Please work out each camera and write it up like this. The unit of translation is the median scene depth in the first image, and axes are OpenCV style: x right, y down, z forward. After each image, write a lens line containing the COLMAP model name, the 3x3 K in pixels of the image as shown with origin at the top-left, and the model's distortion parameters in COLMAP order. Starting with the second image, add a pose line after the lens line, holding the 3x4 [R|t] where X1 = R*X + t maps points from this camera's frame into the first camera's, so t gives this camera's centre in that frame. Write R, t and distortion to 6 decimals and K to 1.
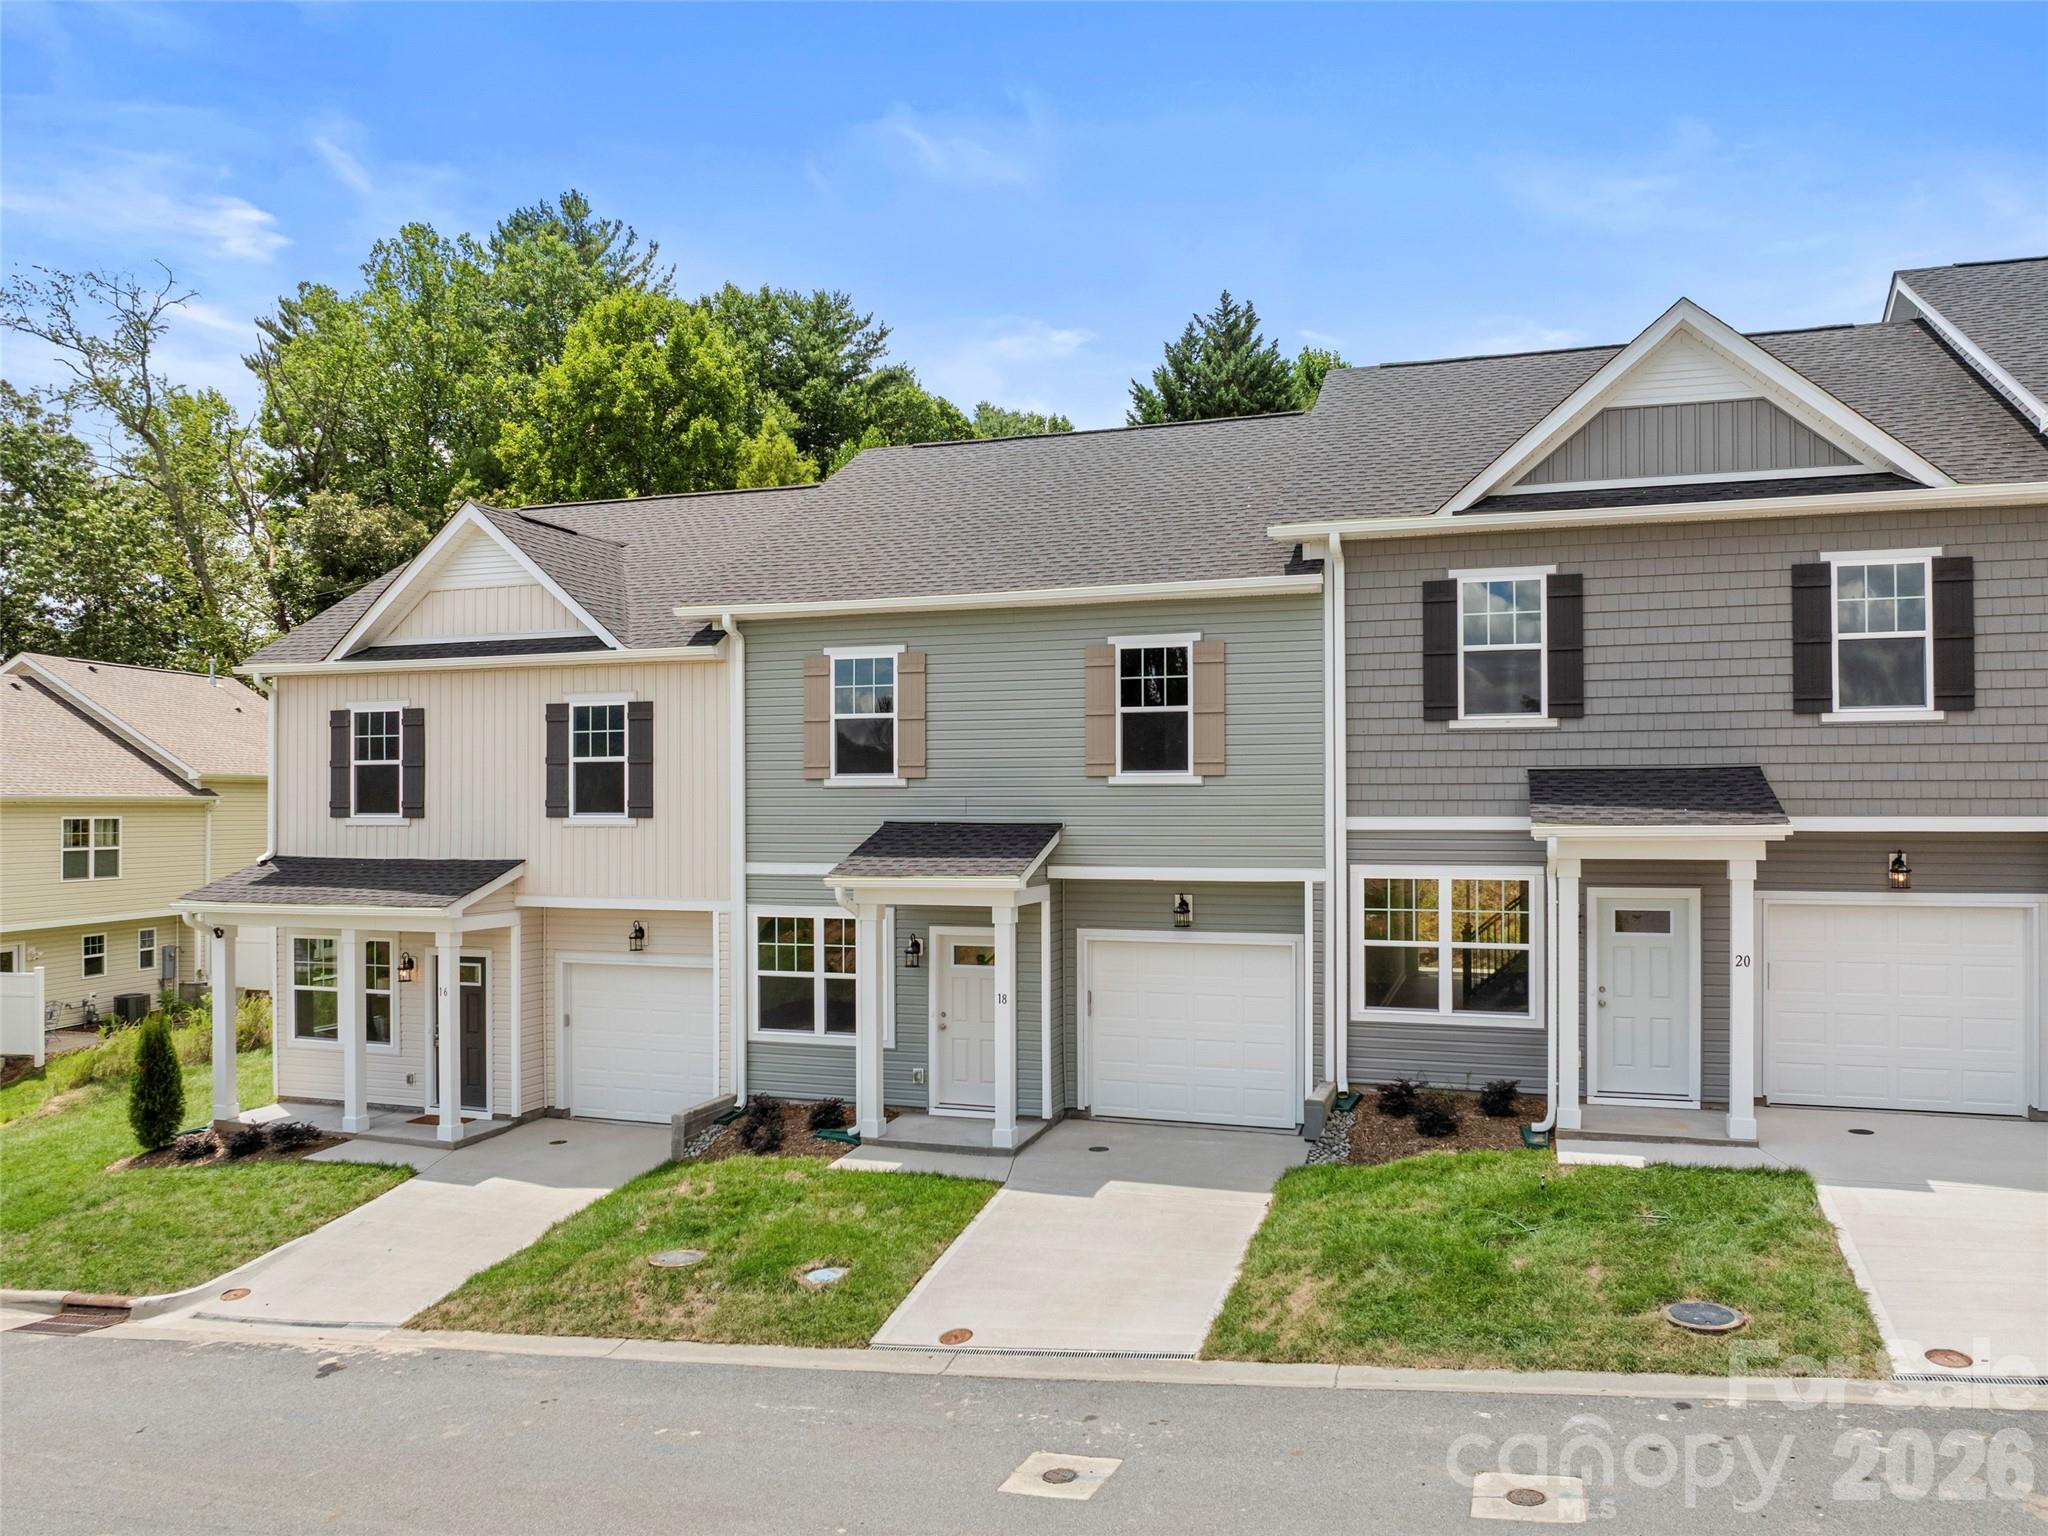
lens RADIAL K [[1470.2, 0, 1024.0], [0, 1470.2, 768.0], [0, 0, 1]] dist [-0.037366, -0.006985]
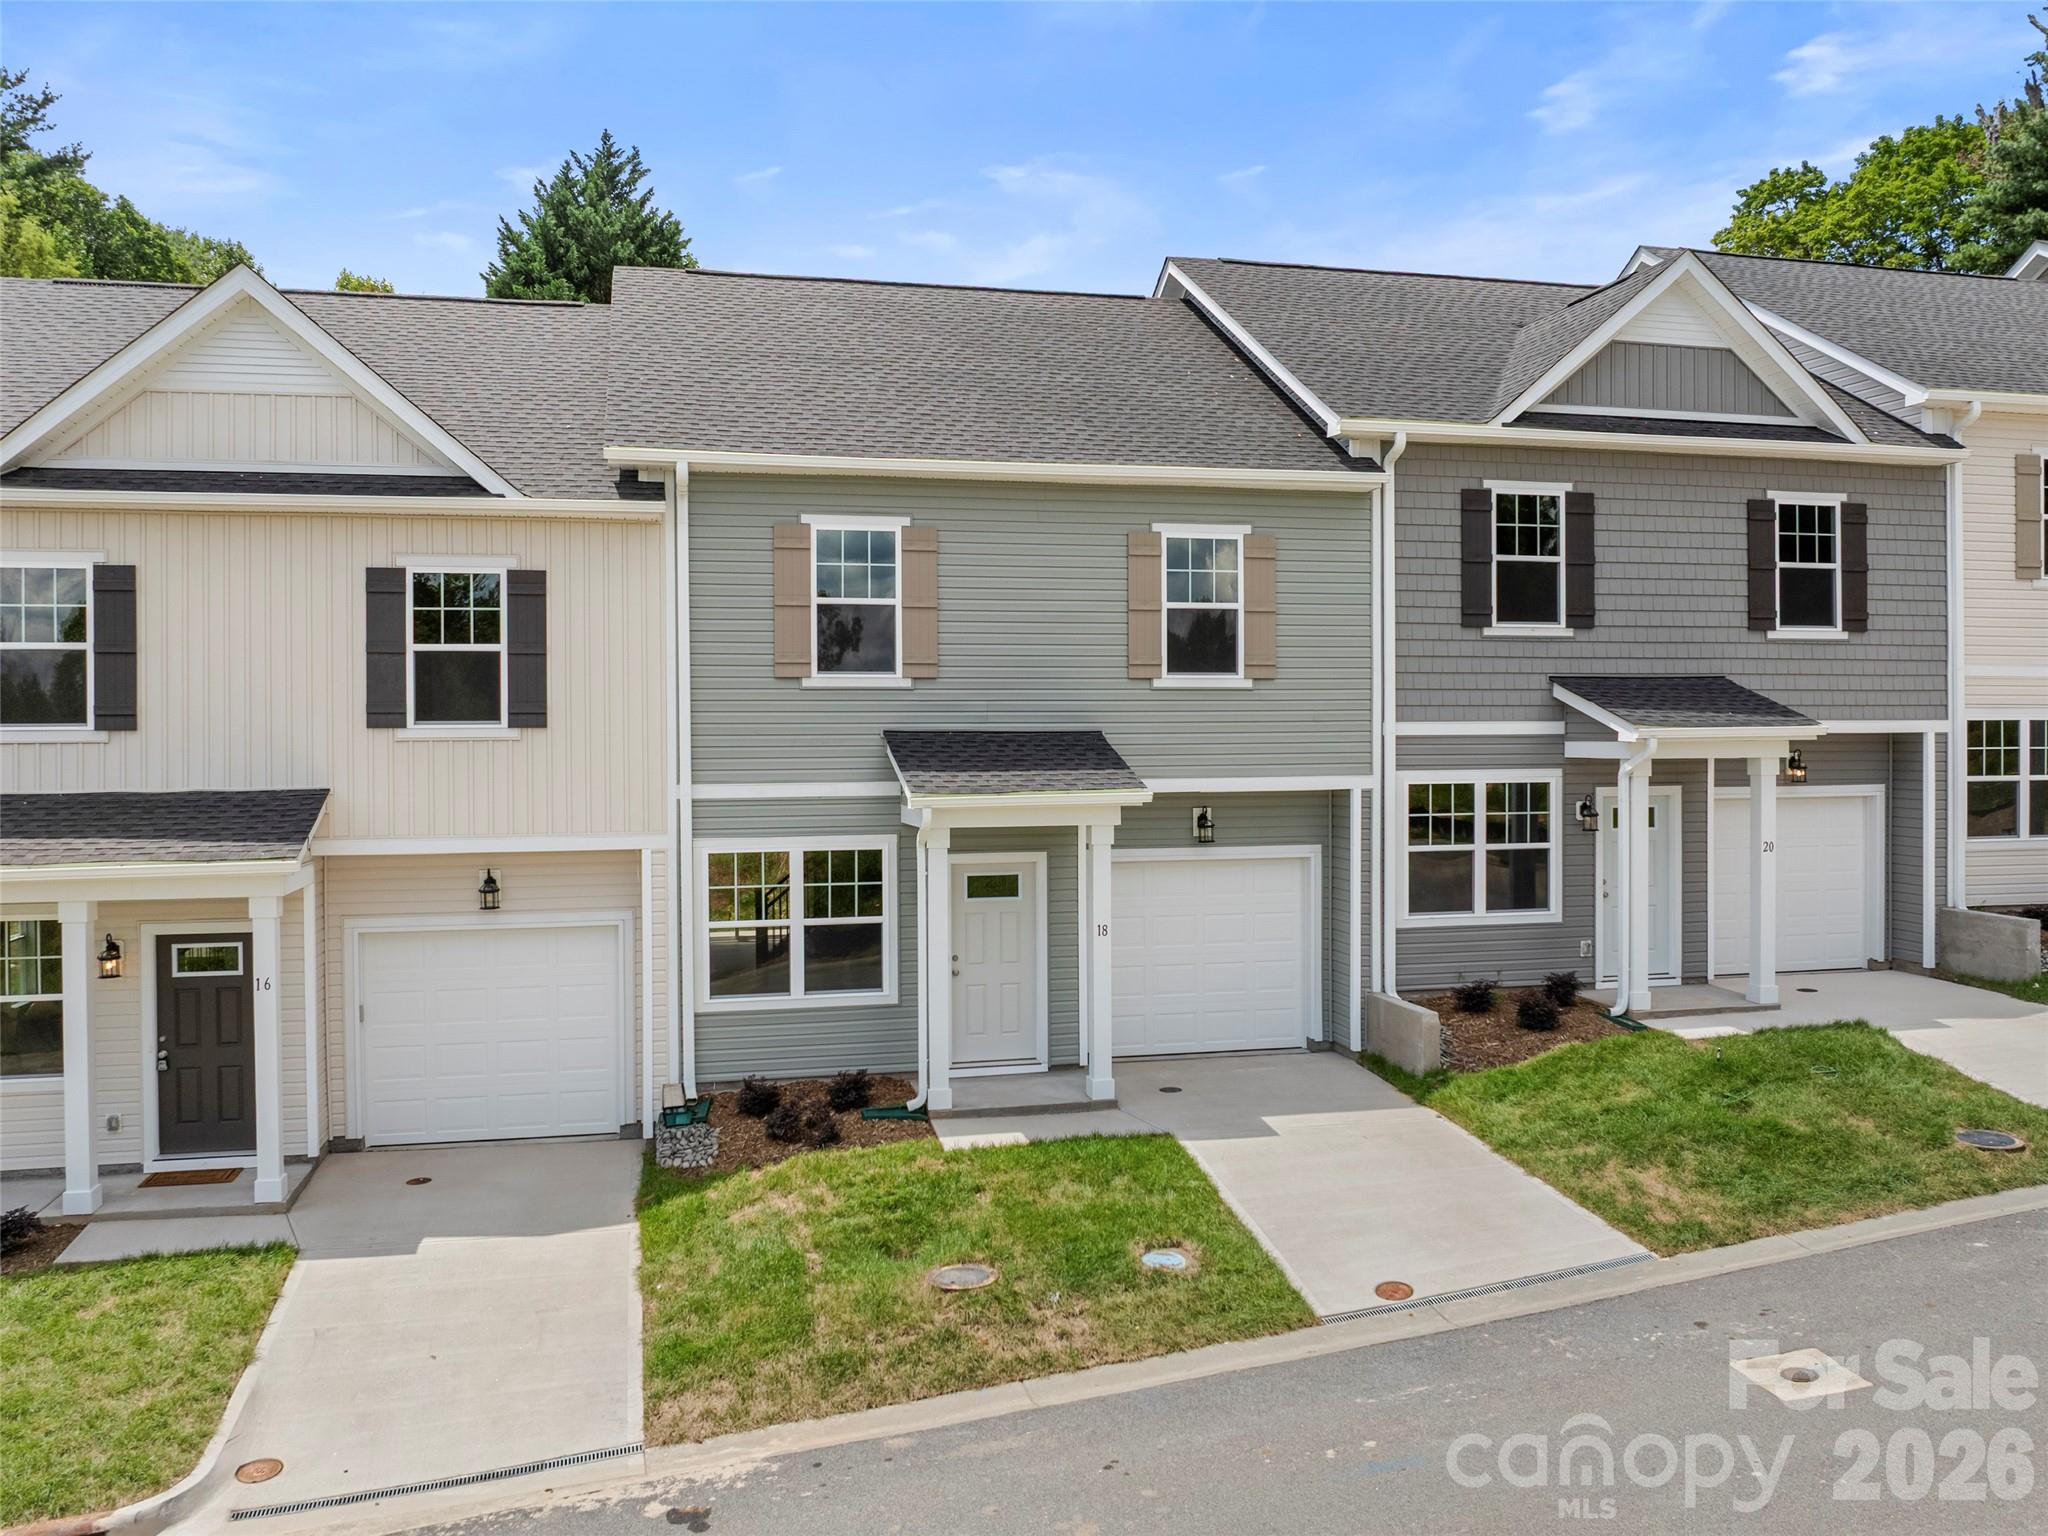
lens RADIAL K [[1661.1, 0, 1024.2], [0, 1661.1, 706.3], [0, 0, 1]] dist [-0.043118, 0.008611]
pose [[0.846083, 0.001715, 0.533049, -0.588091], [-0.012779, 0.999773, 0.017068, 0.006764], [-0.532899, -0.021253, 0.845912, 0.191709]]
